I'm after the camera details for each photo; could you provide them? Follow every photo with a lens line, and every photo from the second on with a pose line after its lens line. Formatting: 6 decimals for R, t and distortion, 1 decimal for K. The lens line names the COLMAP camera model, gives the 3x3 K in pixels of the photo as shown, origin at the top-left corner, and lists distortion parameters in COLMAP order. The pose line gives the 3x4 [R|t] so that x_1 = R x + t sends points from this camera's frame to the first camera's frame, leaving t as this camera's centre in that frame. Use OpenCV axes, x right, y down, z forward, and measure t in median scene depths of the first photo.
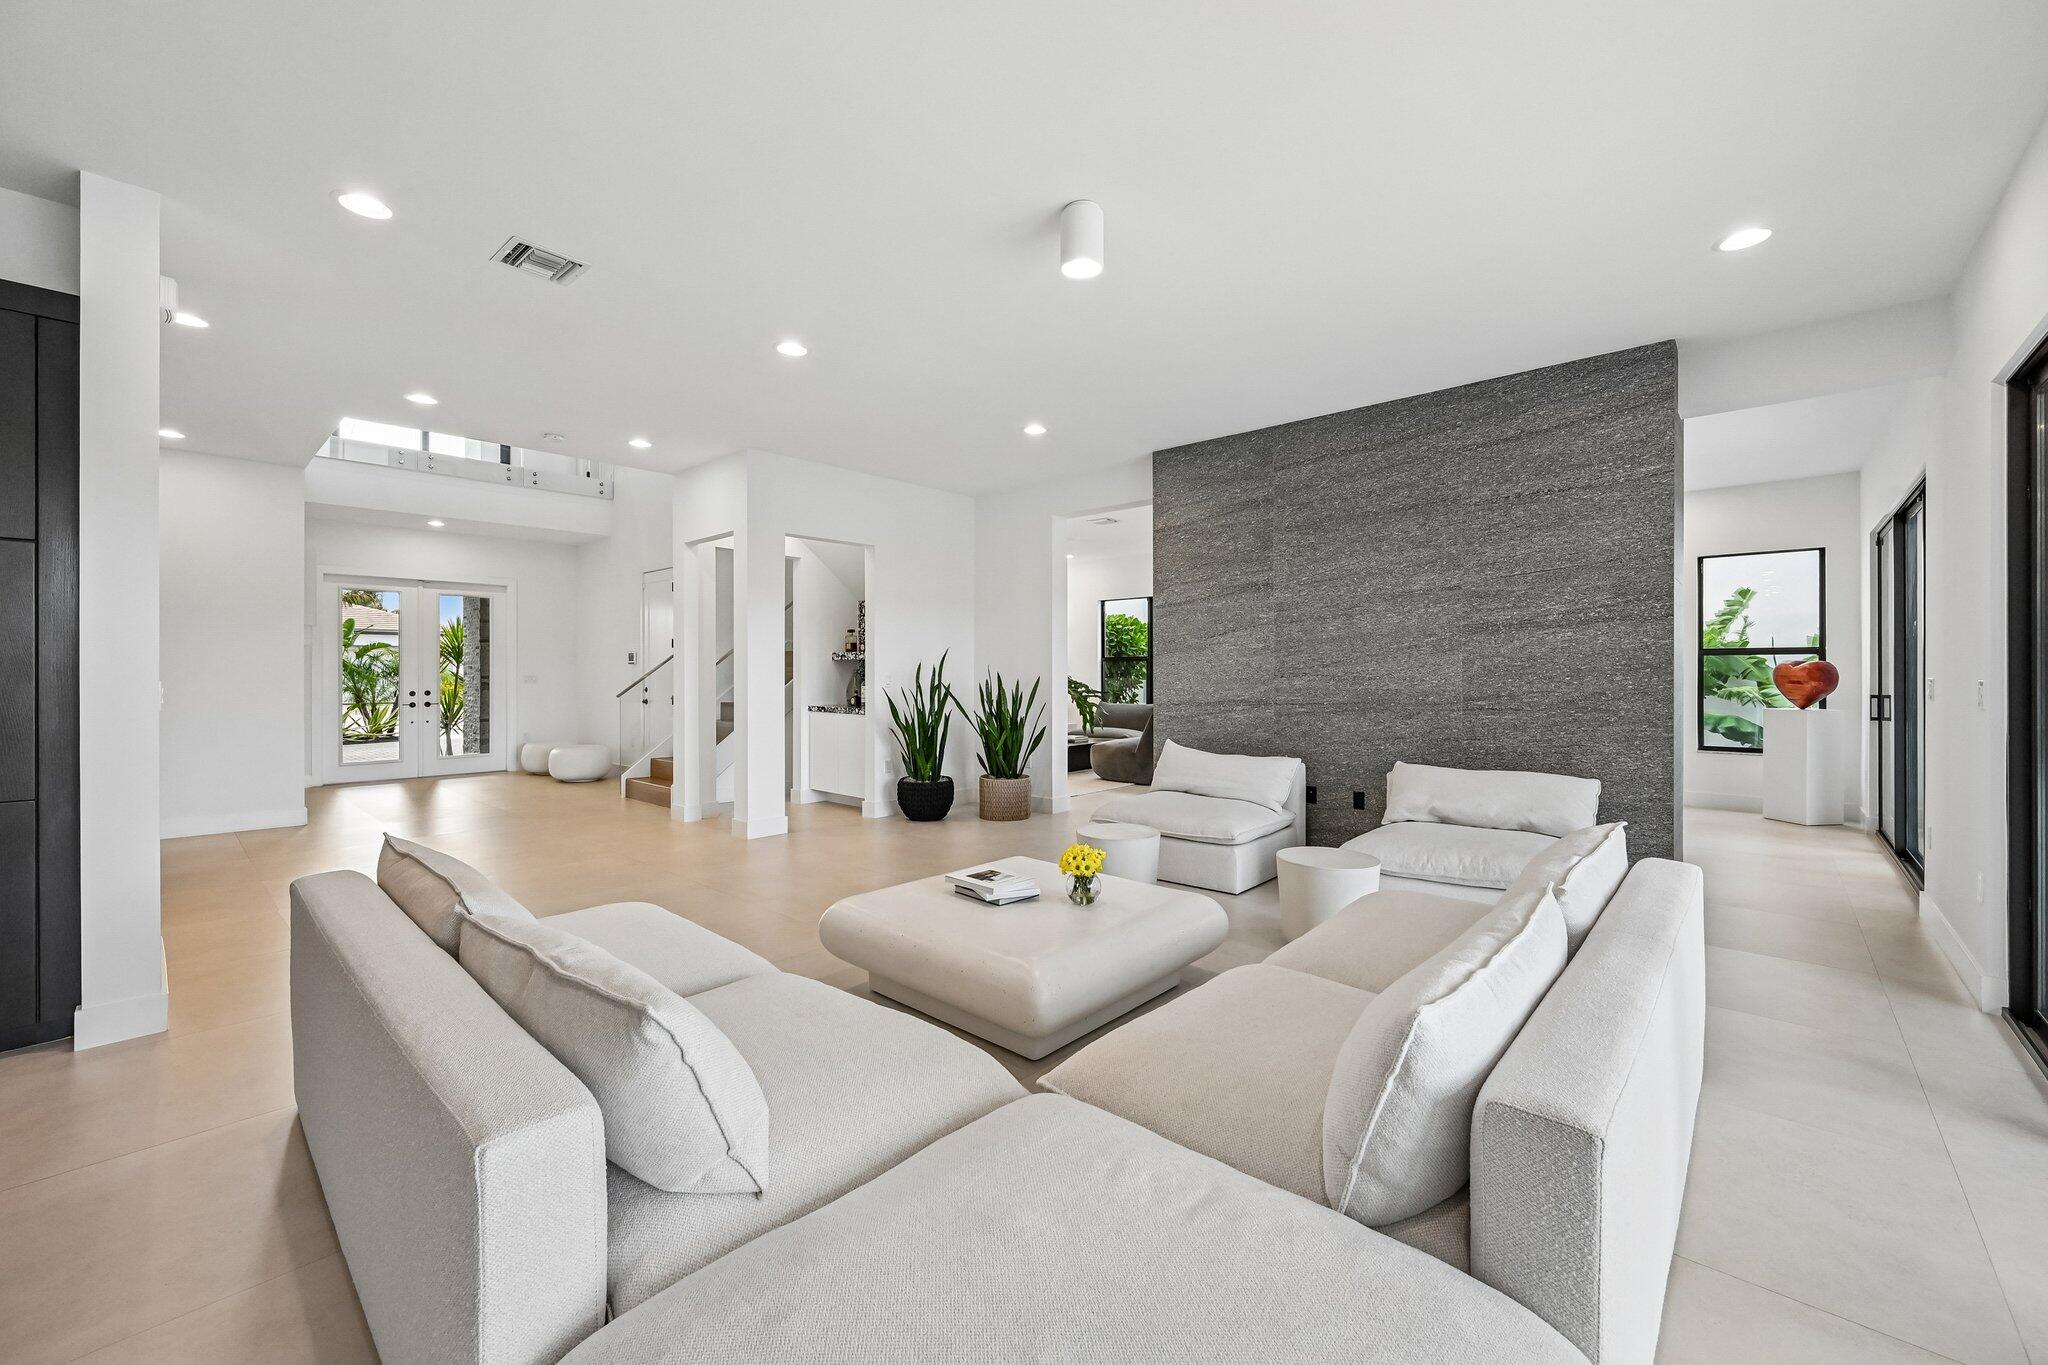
lens RADIAL K [[811.4, 0, 1017.6], [0, 811.4, 666.6], [0, 0, 1]] dist [0.002541, -0.000005]
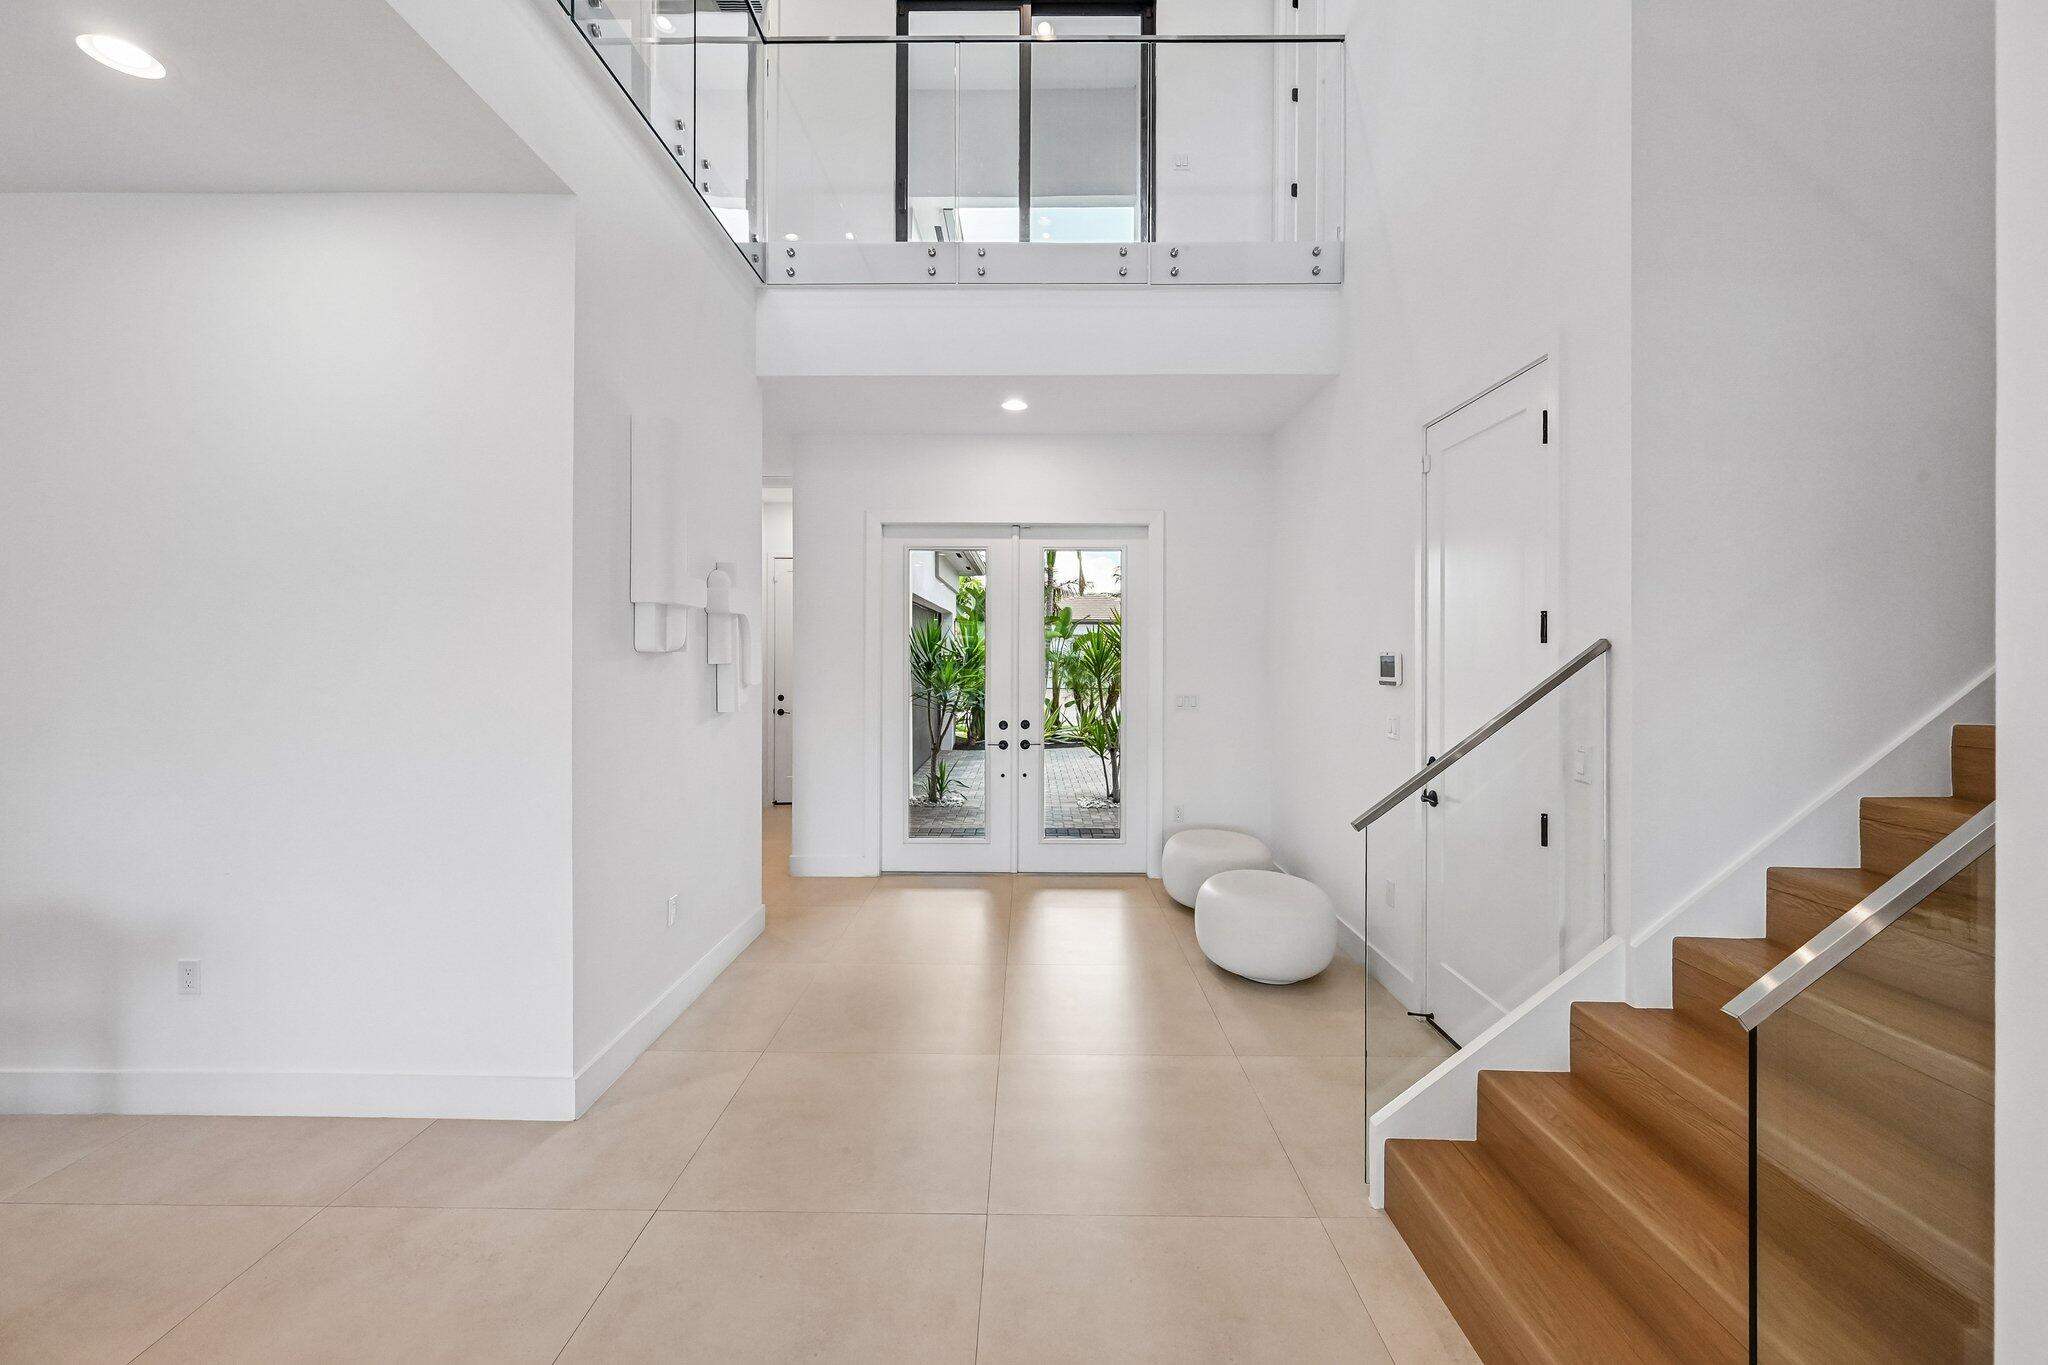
lens RADIAL K [[842.3, 0, 1019.8], [0, 842.3, 646.3], [0, 0, 1]] dist [-0.000366, -0.000008]
pose [[0.697859, -0.003832, -0.716225, -0.308827], [-0.000493, 0.999983, -0.005830, -0.018563], [0.716235, 0.004421, 0.697845, 0.588245]]
